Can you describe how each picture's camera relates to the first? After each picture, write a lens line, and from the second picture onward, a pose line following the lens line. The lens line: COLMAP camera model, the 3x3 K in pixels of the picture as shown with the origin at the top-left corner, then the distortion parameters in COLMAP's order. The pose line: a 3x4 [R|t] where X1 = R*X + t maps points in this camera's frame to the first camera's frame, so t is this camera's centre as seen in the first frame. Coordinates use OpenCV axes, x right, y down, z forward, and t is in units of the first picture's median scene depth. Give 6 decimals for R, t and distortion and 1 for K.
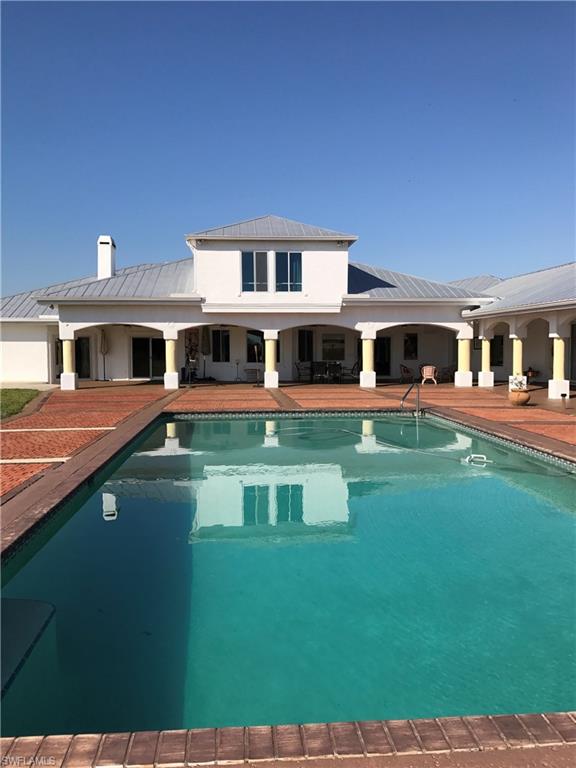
lens RADIAL K [[628.9, 0, 284.1], [0, 628.9, 391.5], [0, 0, 1]] dist [0.056111, -0.023106]
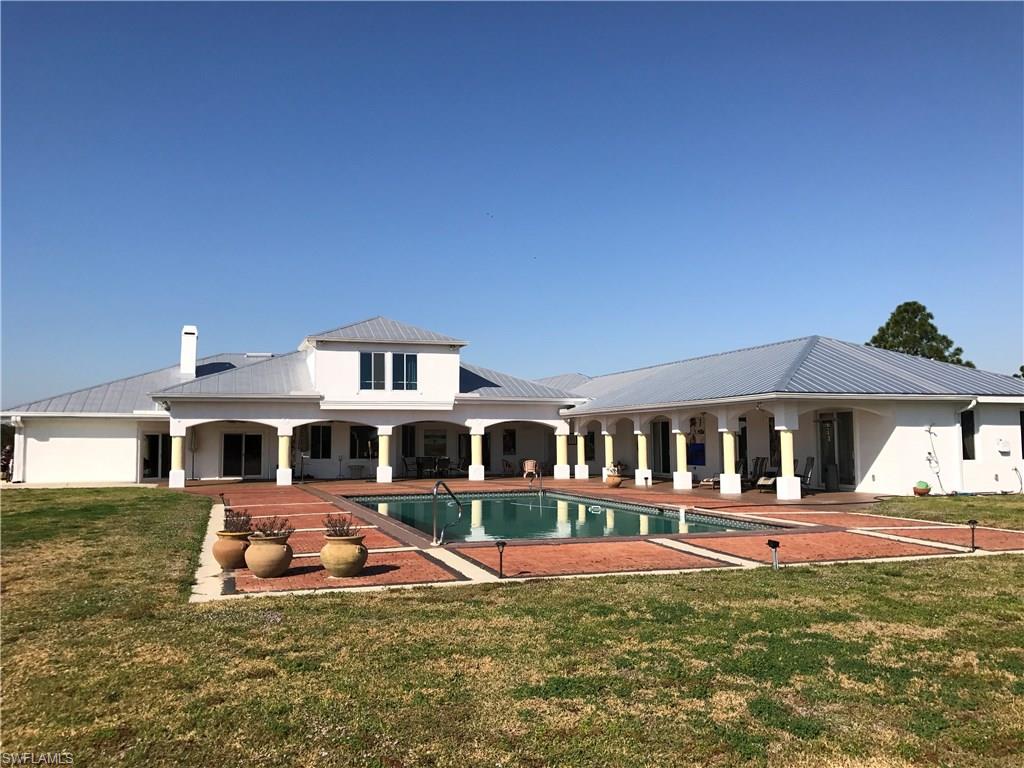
lens RADIAL K [[838.5, 0, 510.4], [0, 838.5, 378.0], [0, 0, 1]] dist [0.056111, -0.023106]
pose [[0.969530, 0.016776, 0.244396, -0.161135], [0.020200, 0.988780, -0.148006, 0.032965], [-0.244137, 0.148433, 0.958314, -0.390348]]
